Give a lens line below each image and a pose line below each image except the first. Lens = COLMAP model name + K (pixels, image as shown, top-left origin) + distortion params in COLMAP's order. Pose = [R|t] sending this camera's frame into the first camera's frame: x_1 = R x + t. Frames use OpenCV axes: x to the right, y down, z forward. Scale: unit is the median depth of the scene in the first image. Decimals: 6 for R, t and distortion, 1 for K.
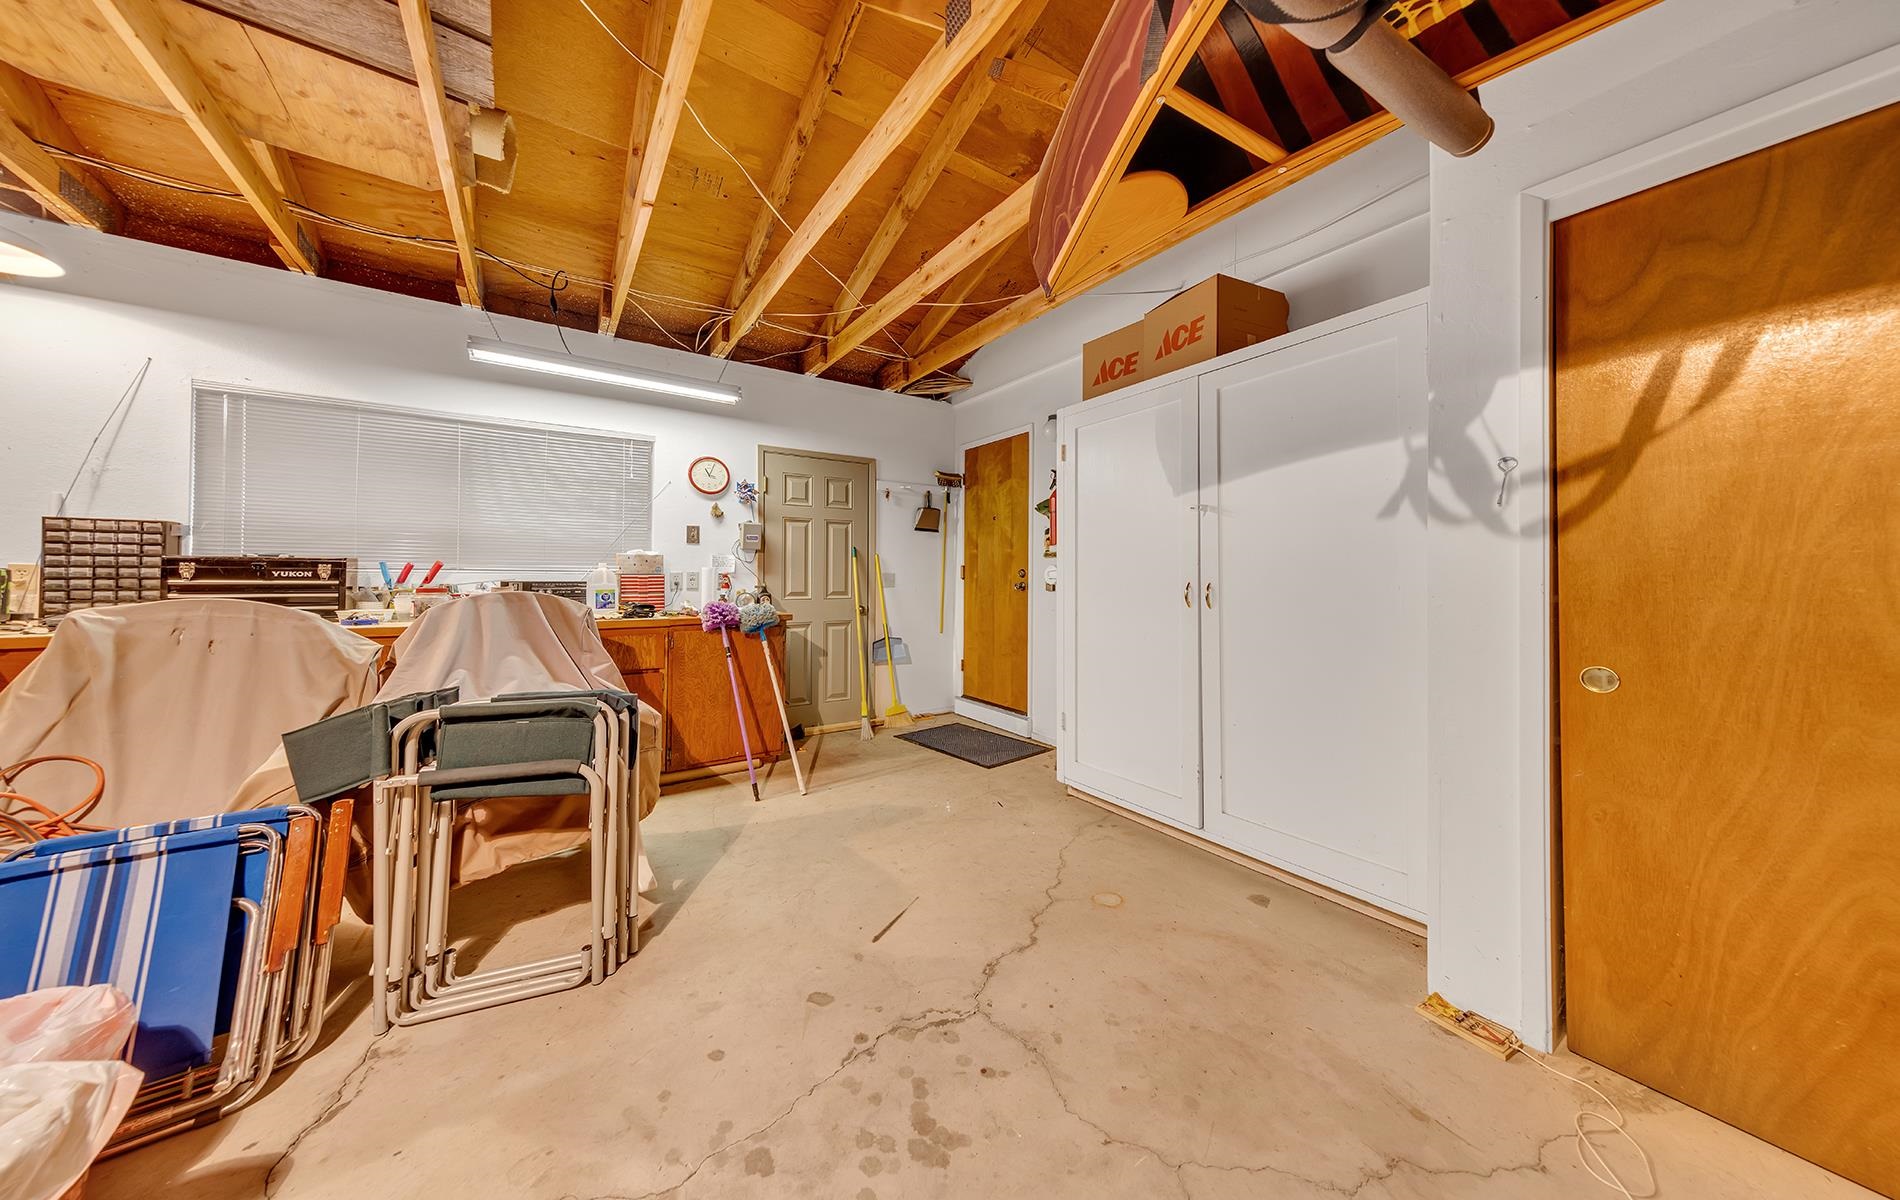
lens RADIAL K [[610.8, 0, 943.8], [0, 610.8, 573.6], [0, 0, 1]] dist [0.009552, 0.000059]
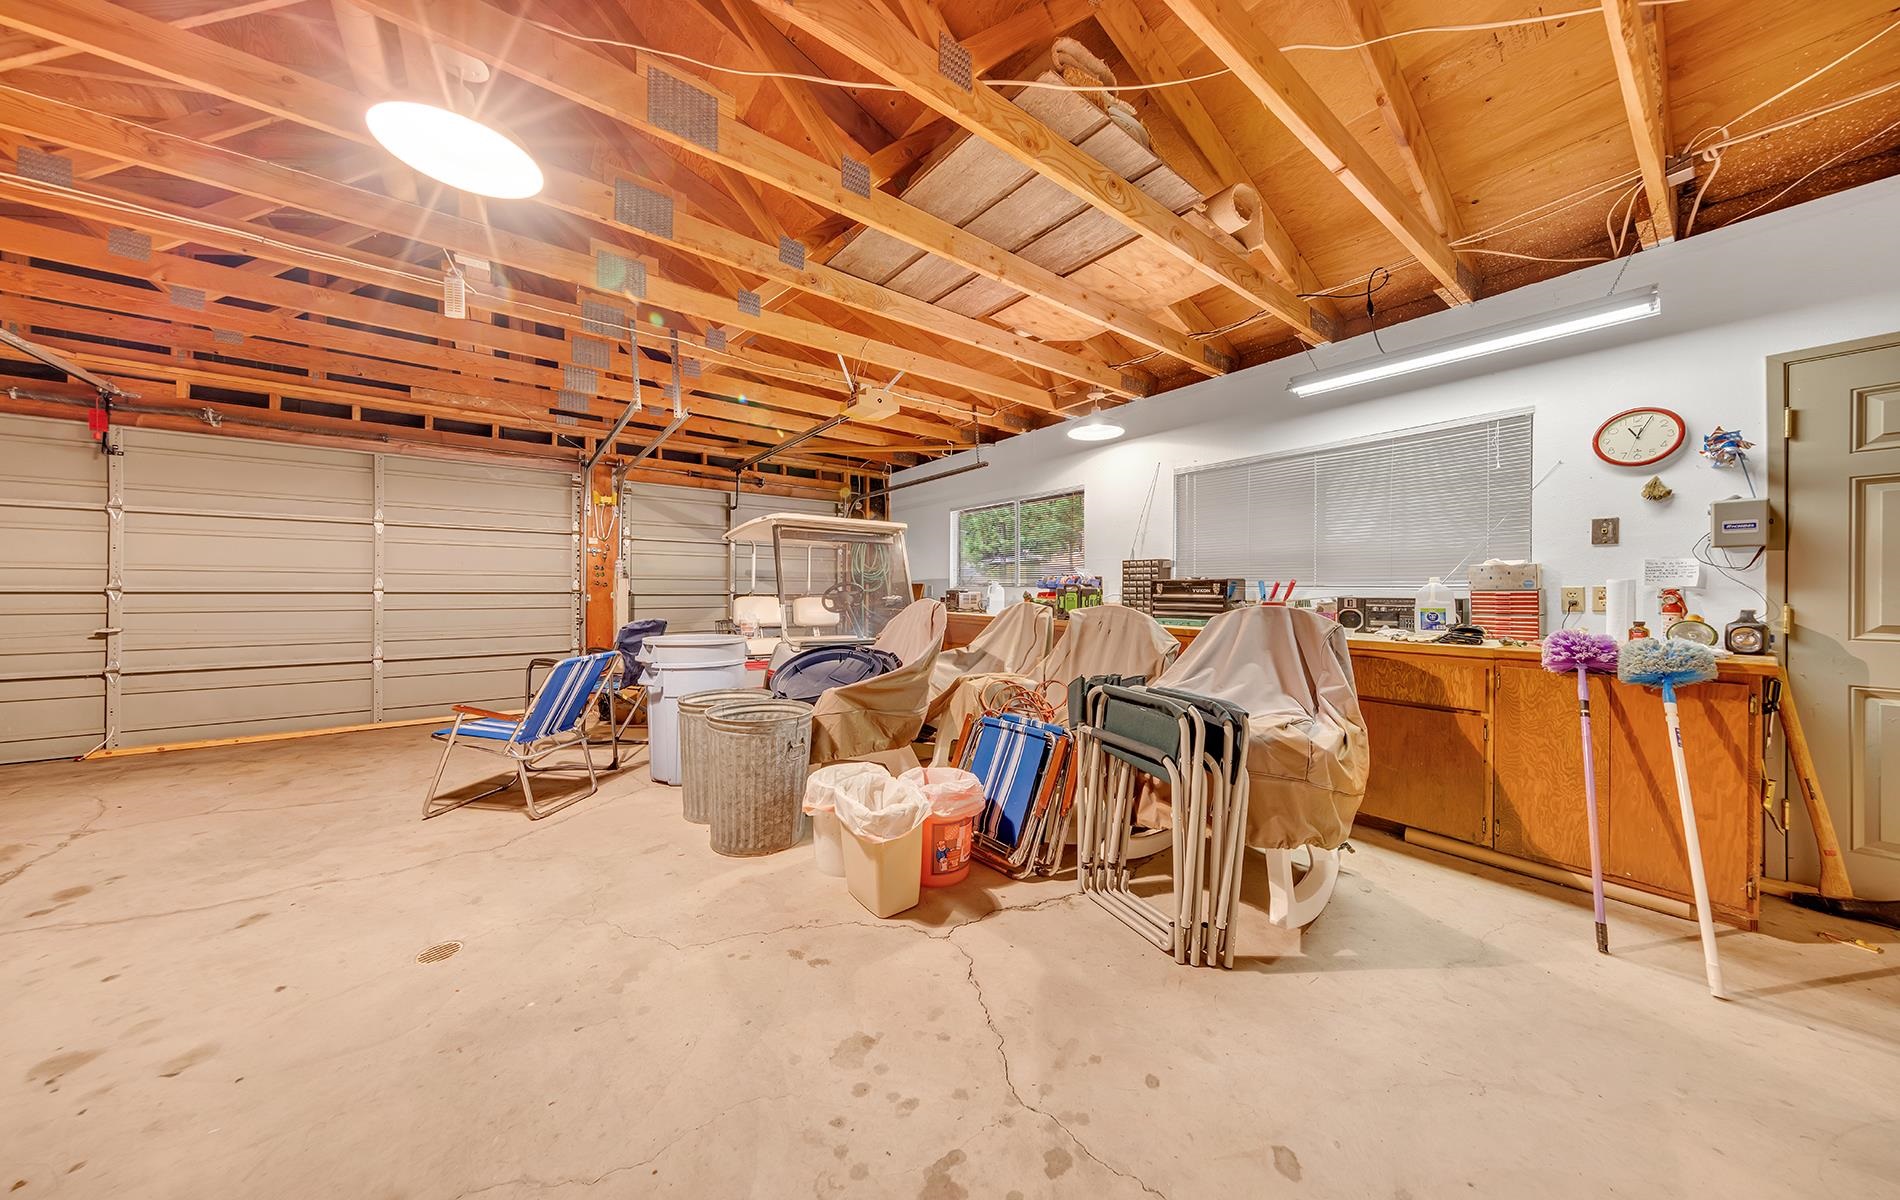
lens RADIAL K [[592.0, 0, 946.4], [0, 592.0, 594.0], [0, 0, 1]] dist [0.006980, 0.000012]
pose [[0.058074, 0.002274, -0.998310, 0.289906], [0.001377, 0.999996, 0.002358, 0.004303], [0.998311, -0.001512, 0.058071, 0.326578]]
